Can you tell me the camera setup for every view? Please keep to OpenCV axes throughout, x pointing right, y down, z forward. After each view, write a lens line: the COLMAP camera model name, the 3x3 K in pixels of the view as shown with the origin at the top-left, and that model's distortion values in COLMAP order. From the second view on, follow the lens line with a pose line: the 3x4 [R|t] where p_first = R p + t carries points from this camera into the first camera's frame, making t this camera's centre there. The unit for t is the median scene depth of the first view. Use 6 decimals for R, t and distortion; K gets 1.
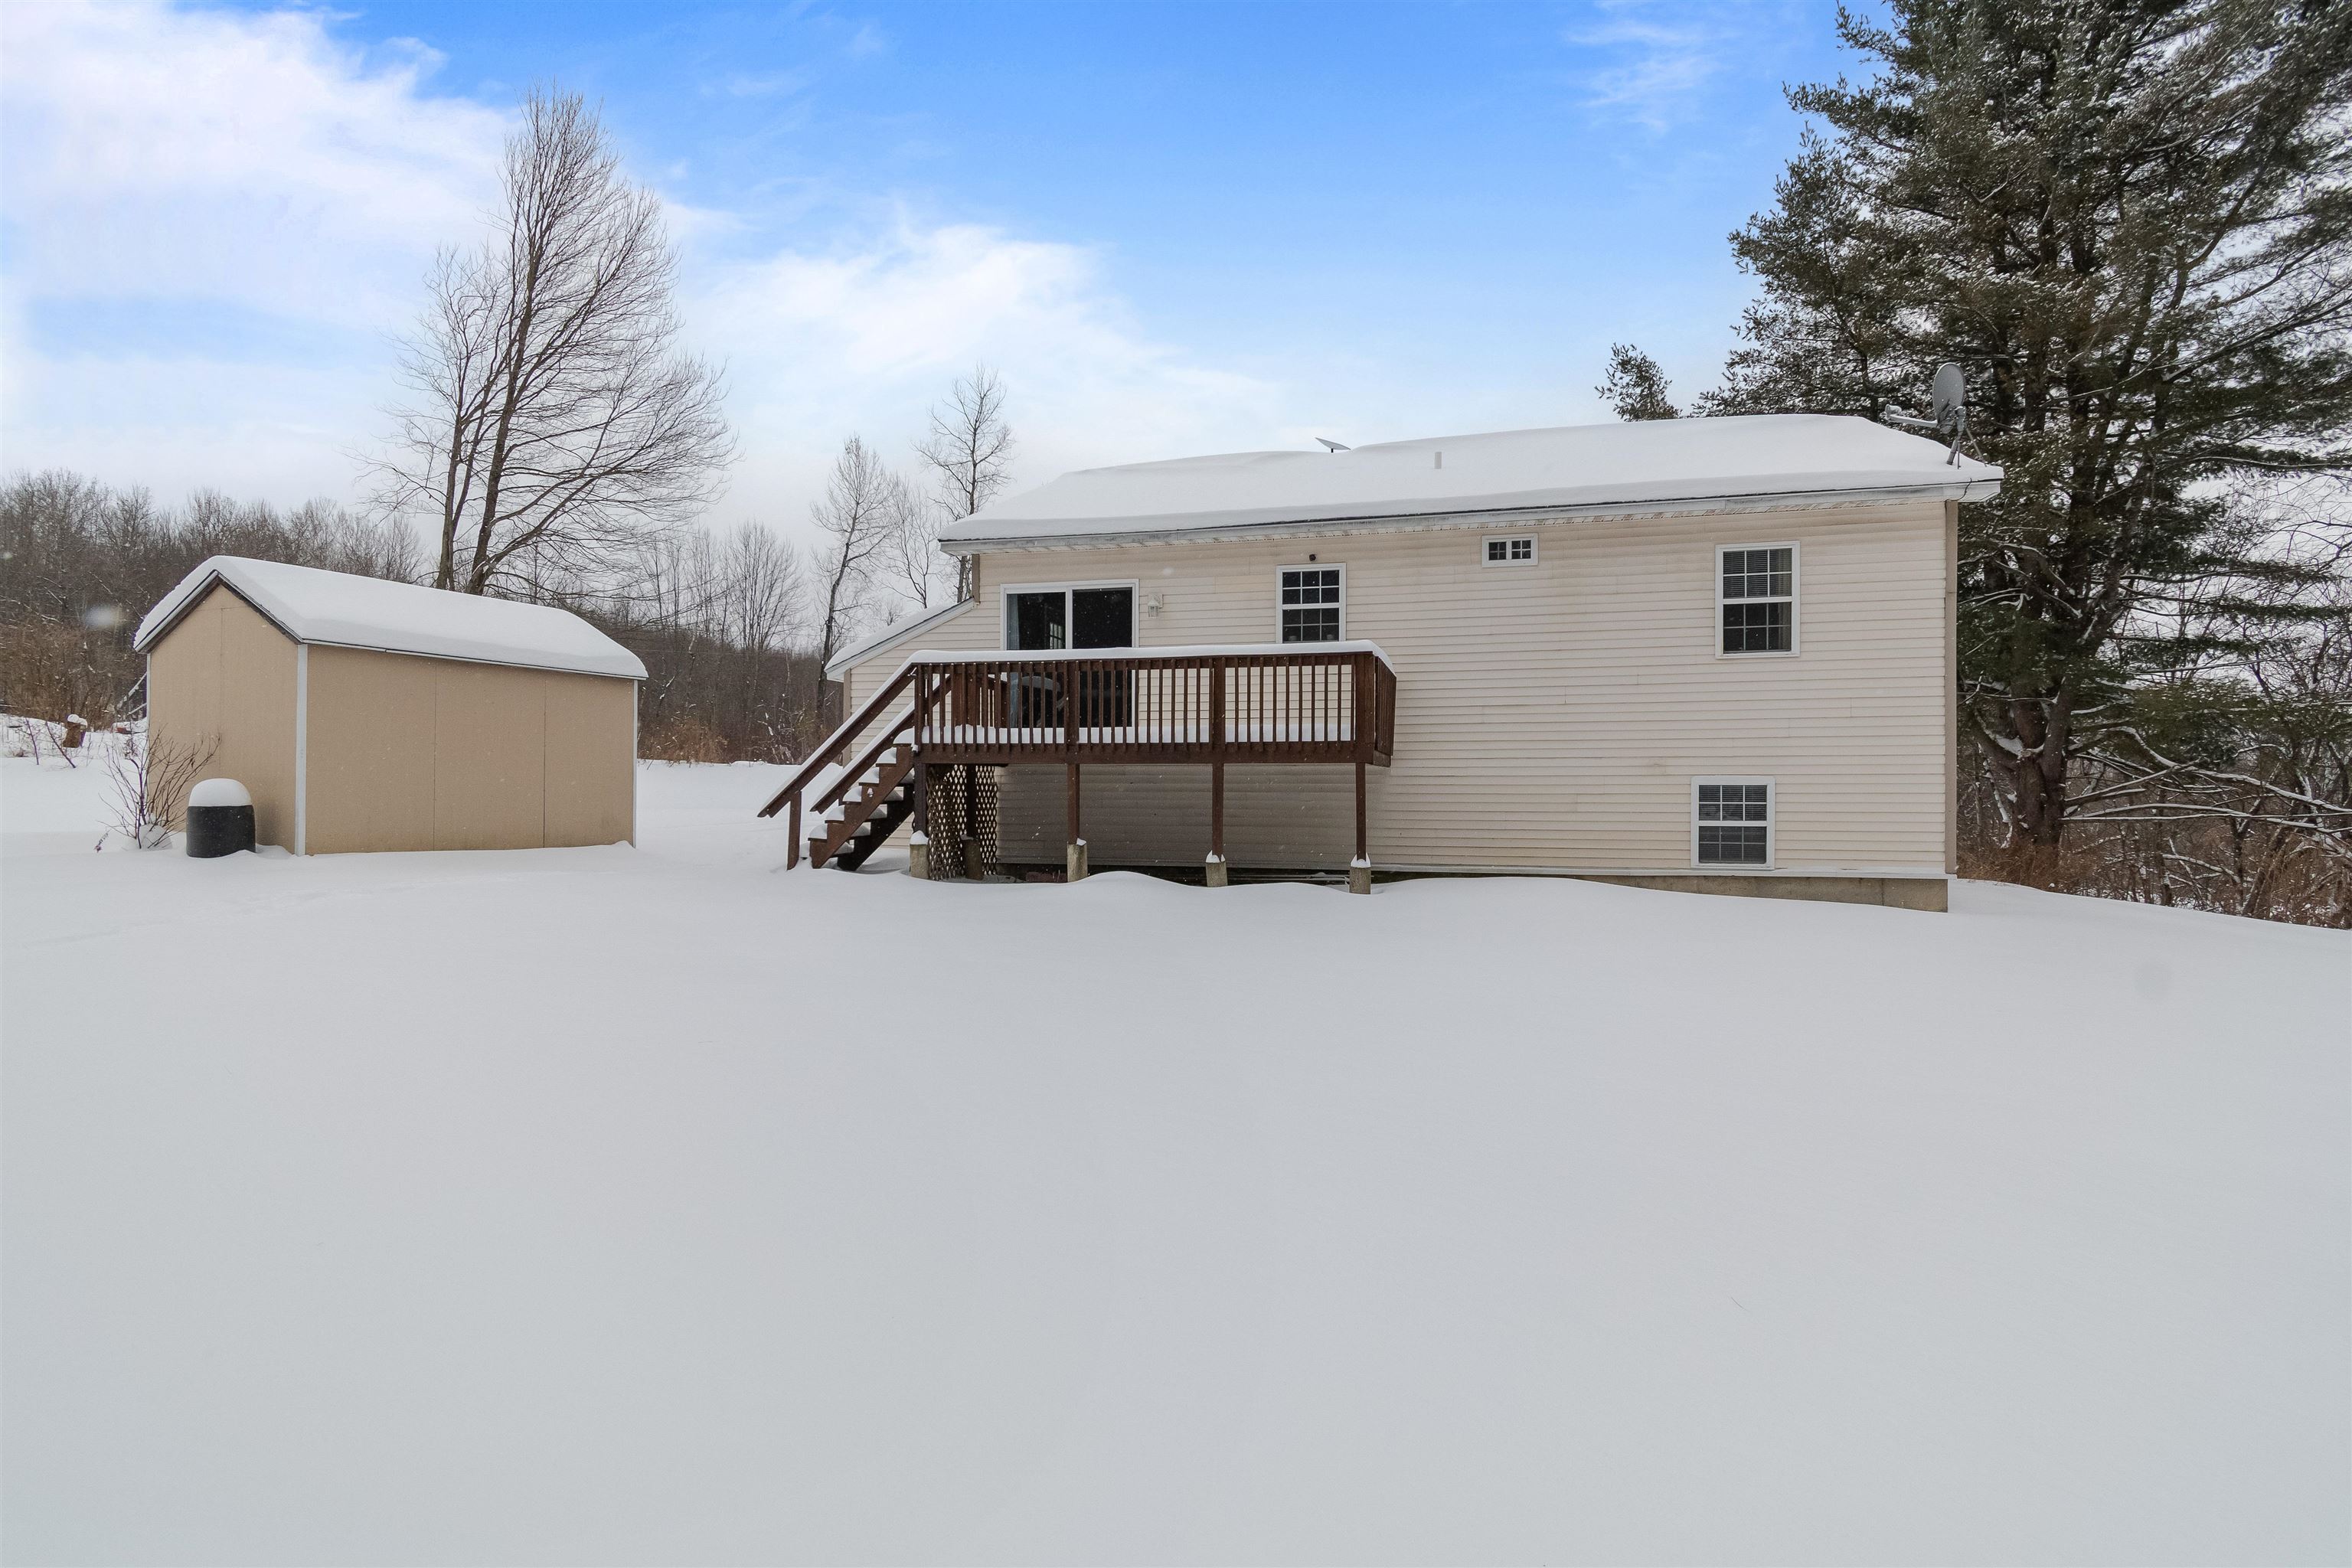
lens RADIAL K [[1202.8, 0, 1176.0], [0, 1202.8, 784.0], [0, 0, 1]] dist [0.025724, -0.011330]
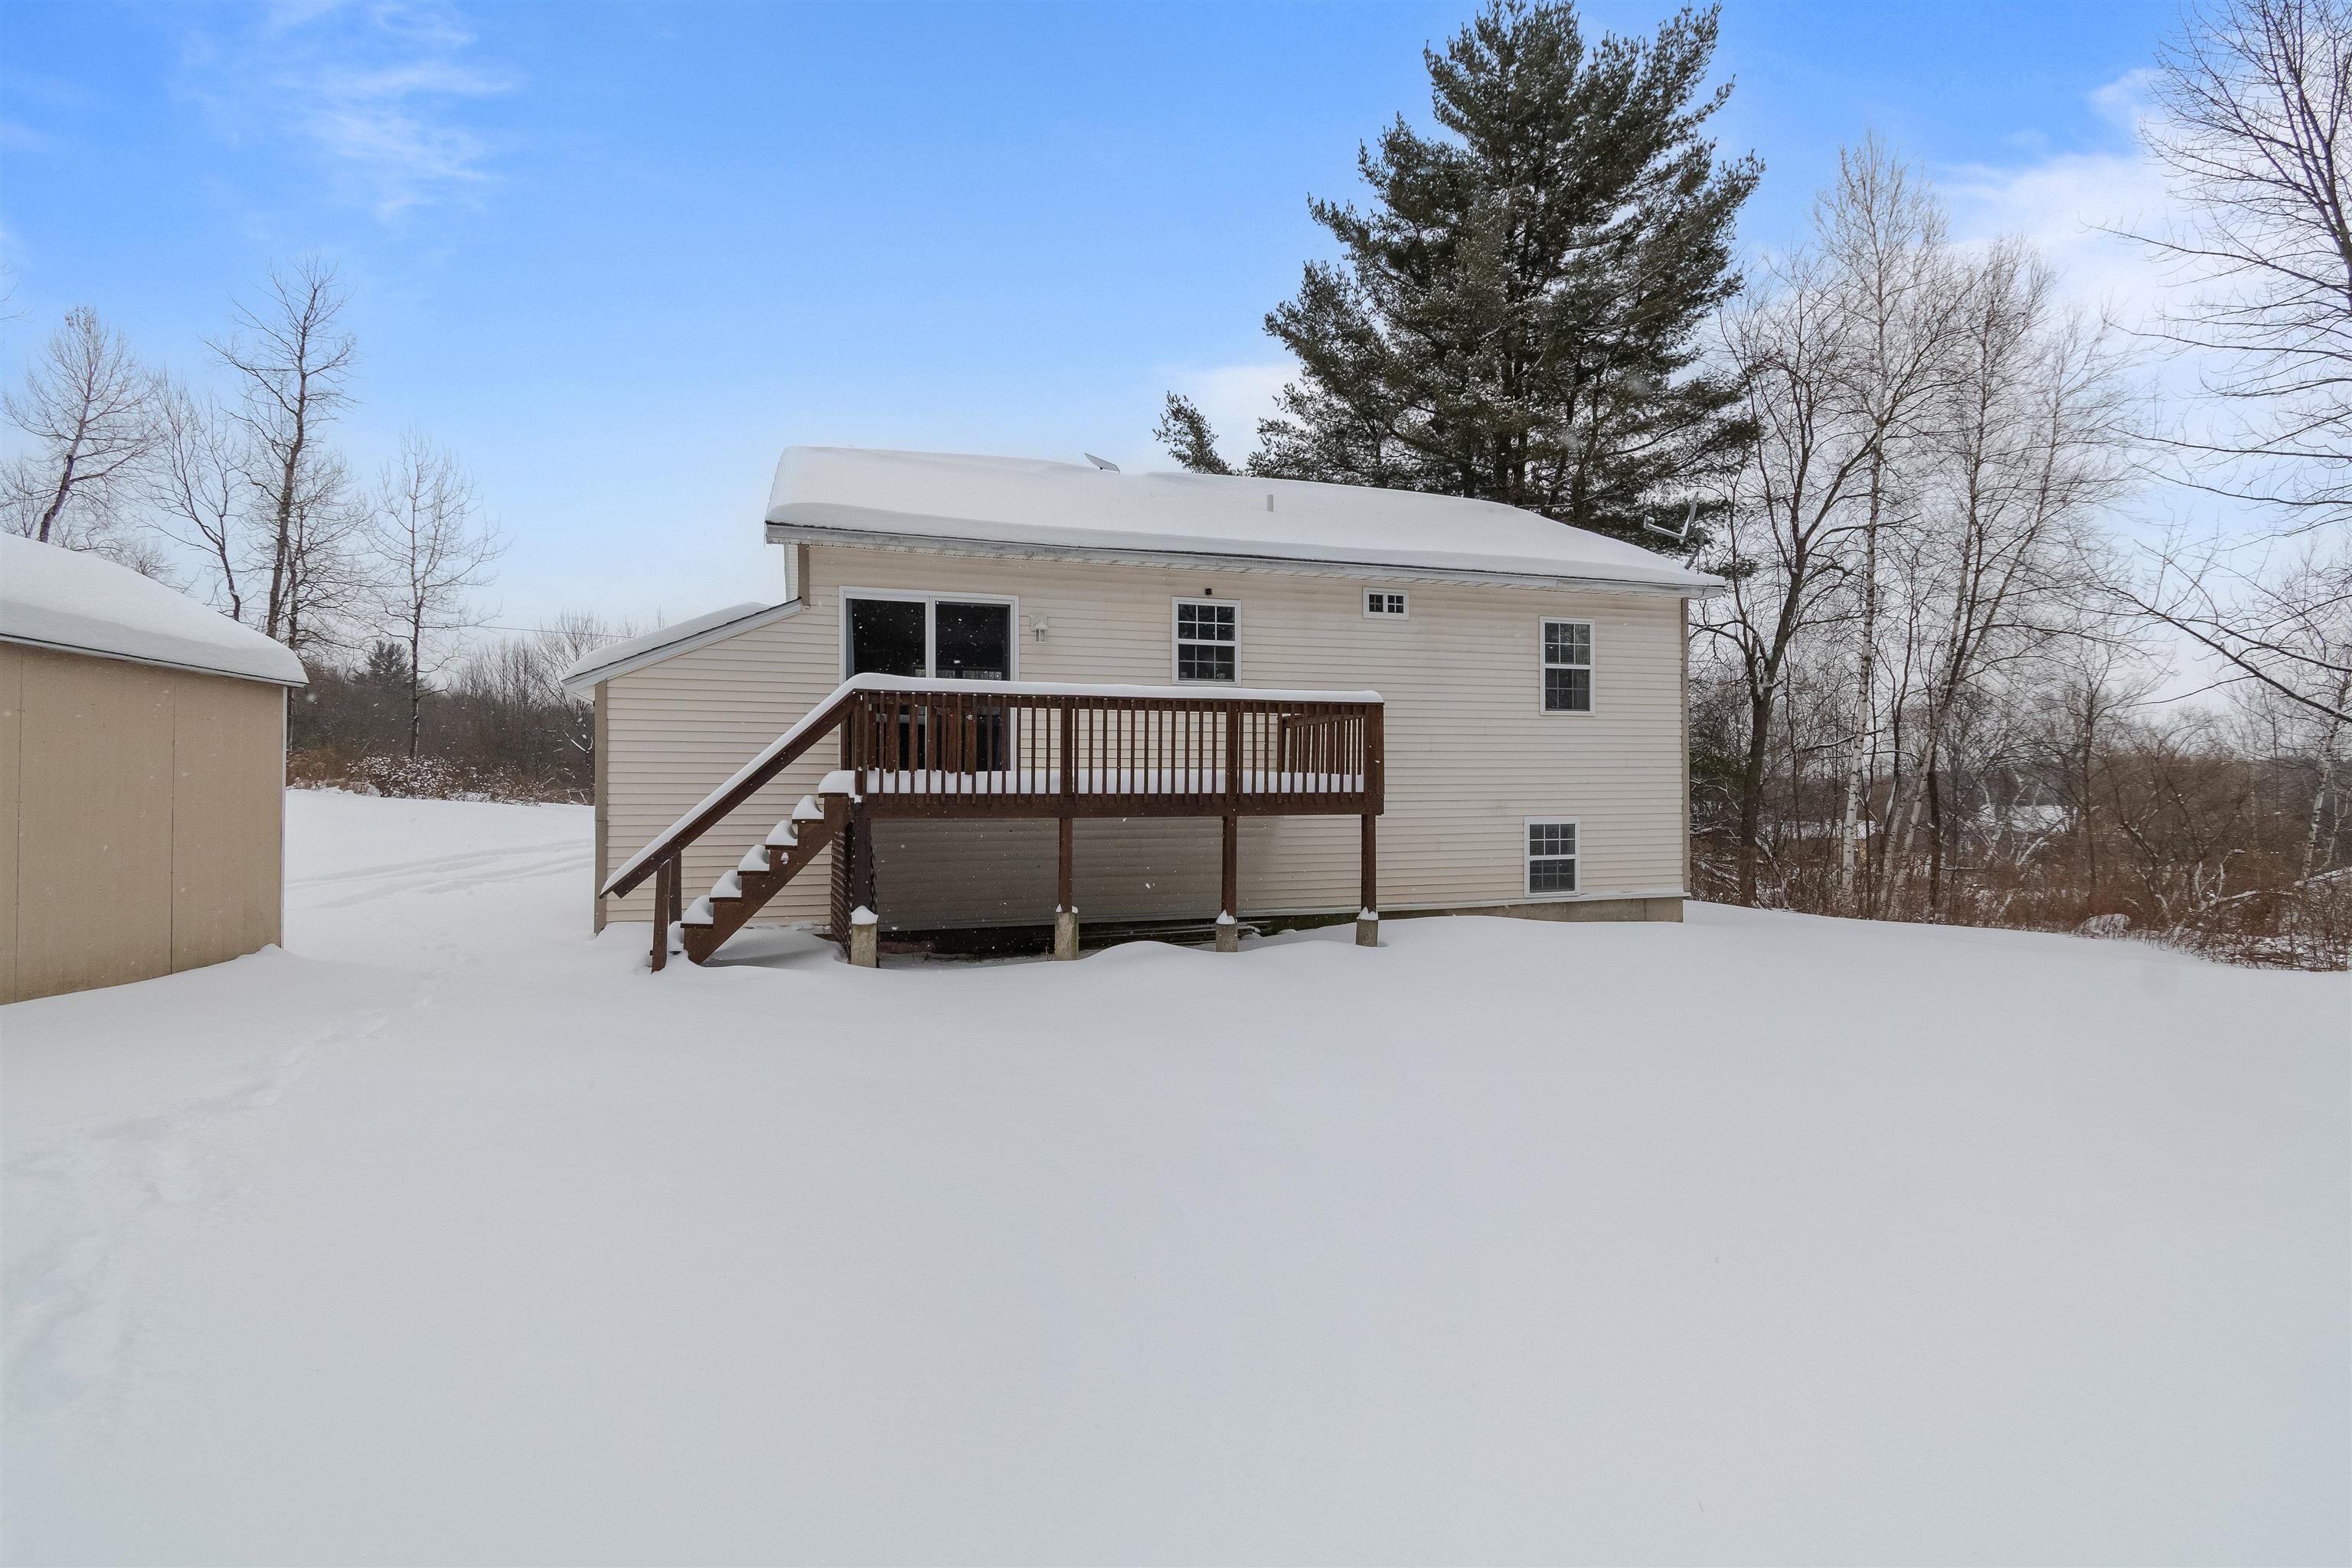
lens RADIAL K [[1202.8, 0, 1176.0], [0, 1202.8, 784.0], [0, 0, 1]] dist [0.025724, -0.011330]
pose [[0.824339, -0.003691, 0.566085, -0.448359], [0.003345, 0.999993, 0.001648, -0.037161], [-0.566087, 0.000535, 0.824345, 0.227286]]
